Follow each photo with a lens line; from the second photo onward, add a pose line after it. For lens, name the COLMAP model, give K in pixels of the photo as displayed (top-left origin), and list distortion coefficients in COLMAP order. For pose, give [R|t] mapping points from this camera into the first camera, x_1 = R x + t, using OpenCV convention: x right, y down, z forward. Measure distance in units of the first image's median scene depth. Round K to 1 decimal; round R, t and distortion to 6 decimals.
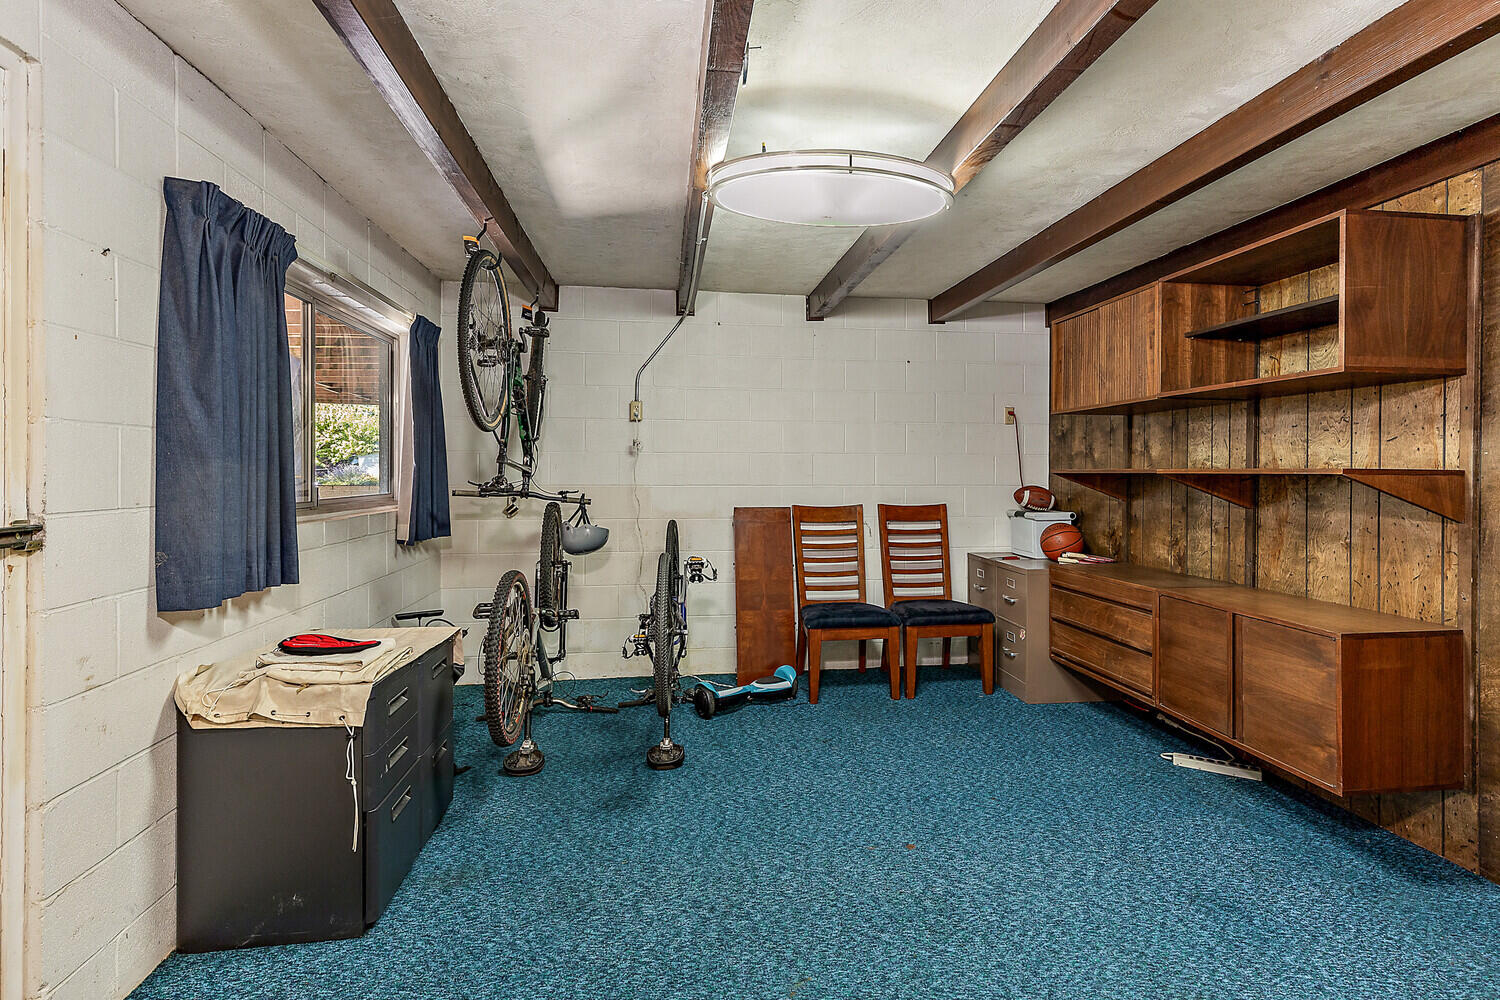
lens RADIAL K [[695.2, 0, 755.3], [0, 695.2, 472.9], [0, 0, 1]] dist [0.000557, 0.000346]
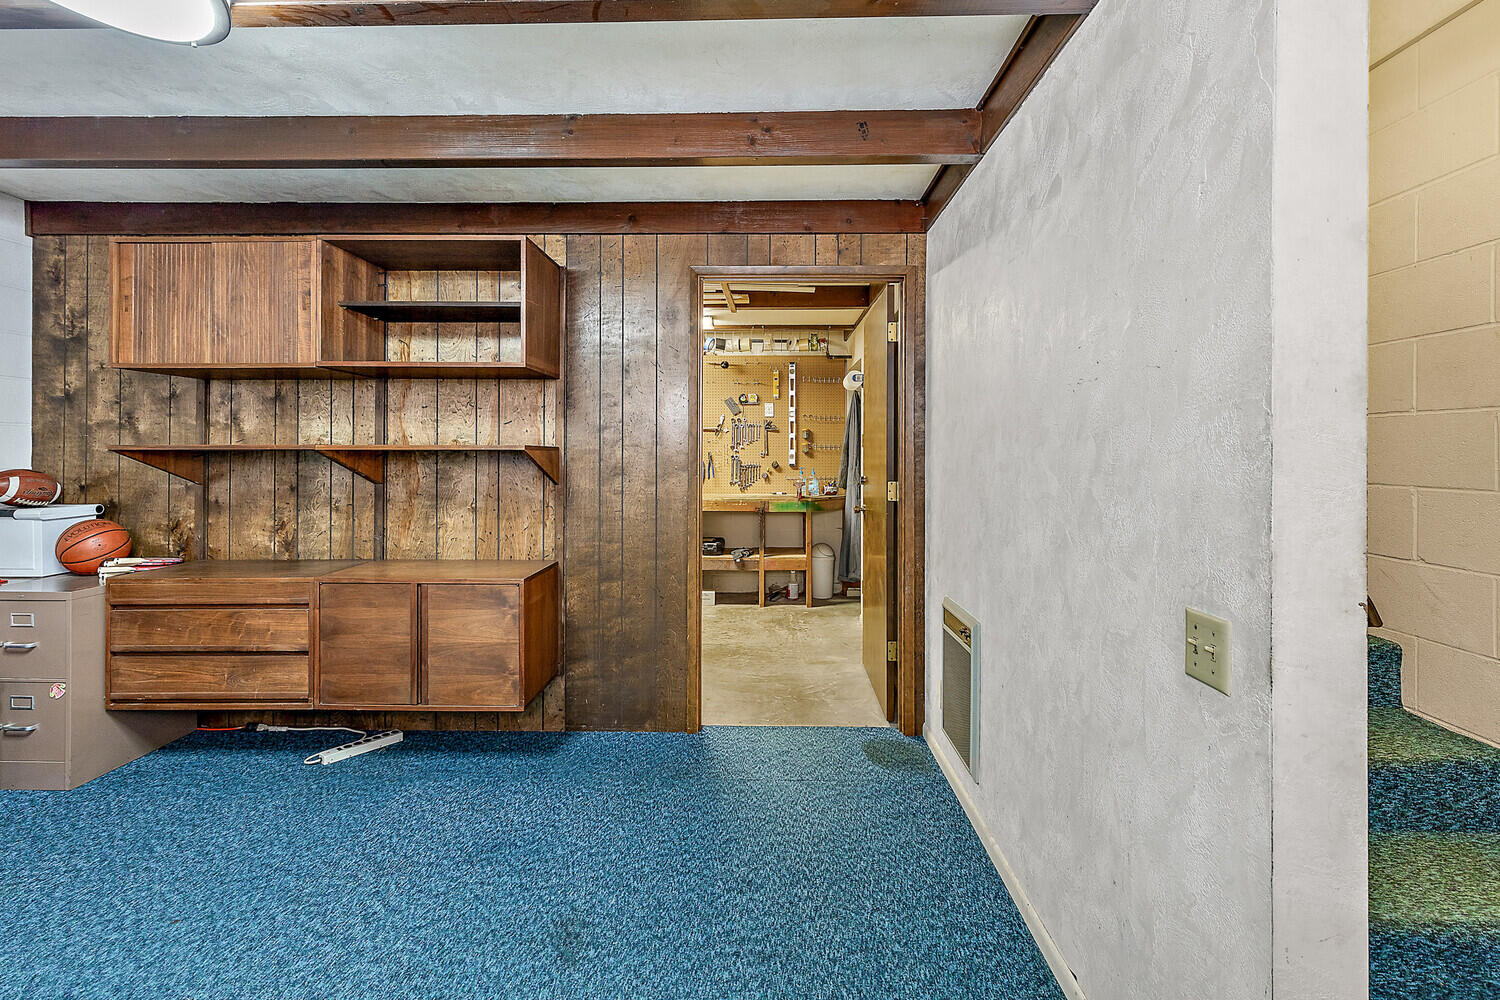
lens RADIAL K [[695.2, 0, 758.9], [0, 695.2, 449.3], [0, 0, 1]] dist [0.000557, 0.000346]
pose [[0.146882, 0.000827, 0.989154, -0.230172], [0.002658, 0.999996, -0.001231, 0.002921], [-0.989150, 0.002810, 0.146880, 0.295482]]
